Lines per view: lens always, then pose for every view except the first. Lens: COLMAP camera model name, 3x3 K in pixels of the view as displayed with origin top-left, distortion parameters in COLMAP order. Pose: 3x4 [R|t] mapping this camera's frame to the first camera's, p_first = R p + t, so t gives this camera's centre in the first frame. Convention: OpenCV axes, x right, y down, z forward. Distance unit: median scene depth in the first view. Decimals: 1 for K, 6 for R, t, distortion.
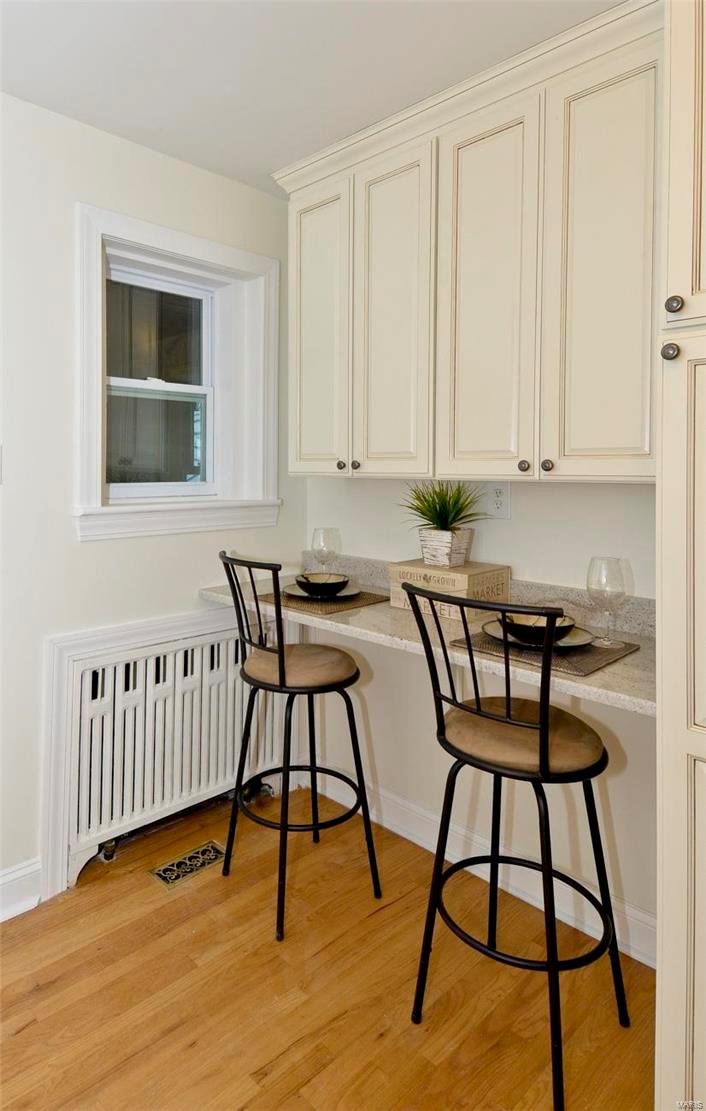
lens RADIAL K [[661.8, 0, 285.4], [0, 661.8, 466.8], [0, 0, 1]] dist [0.063930, -0.047864]
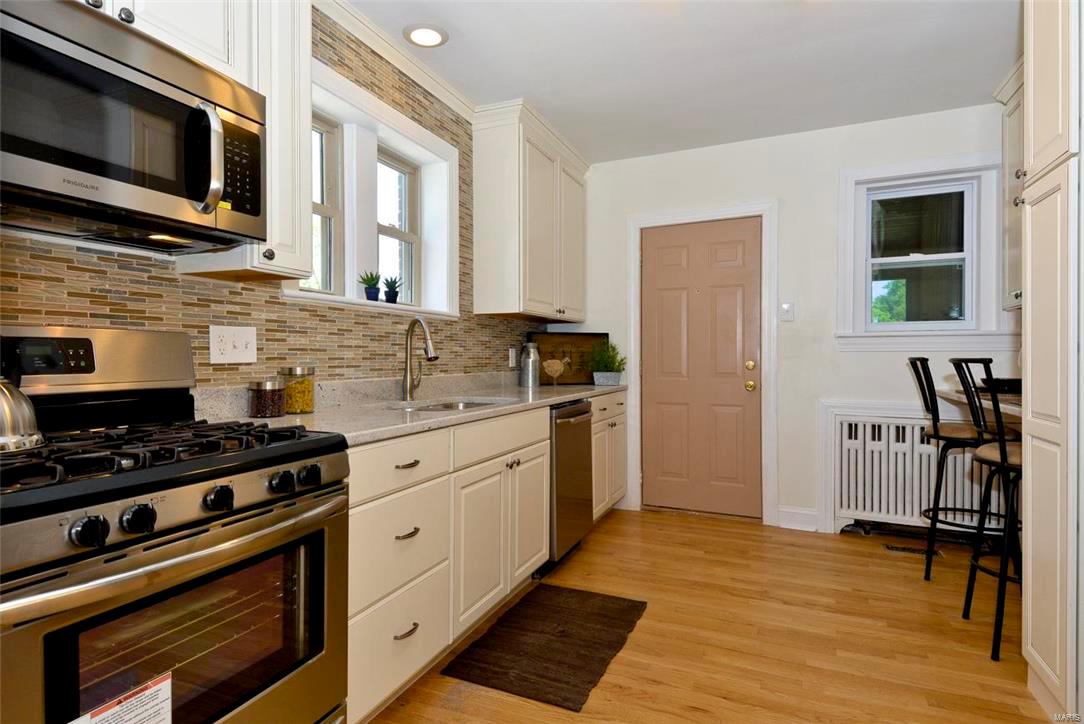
lens RADIAL K [[577.9, 0, 531.5], [0, 577.9, 359.1], [0, 0, 1]] dist [0.077480, -0.056842]
pose [[0.401188, -0.001988, -0.915994, 0.815444], [0.000047, 0.999998, -0.002149, 0.132869], [0.915996, 0.000819, 0.401187, -0.424418]]
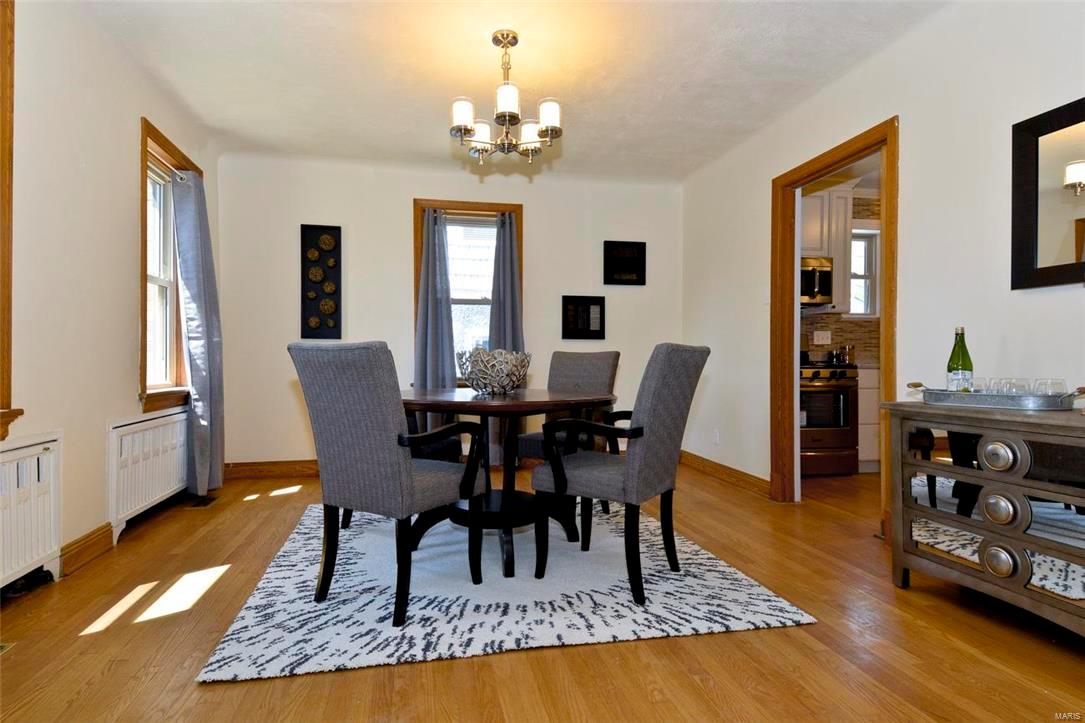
lens RADIAL K [[578.5, 0, 532.0], [0, 578.5, 358.6], [0, 0, 1]] dist [0.077480, -0.056842]
pose [[-0.511358, -0.011290, -0.859294, 2.503027], [-0.005534, 0.999936, -0.009845, 0.224527], [0.859350, -0.000279, -0.511388, -0.272286]]
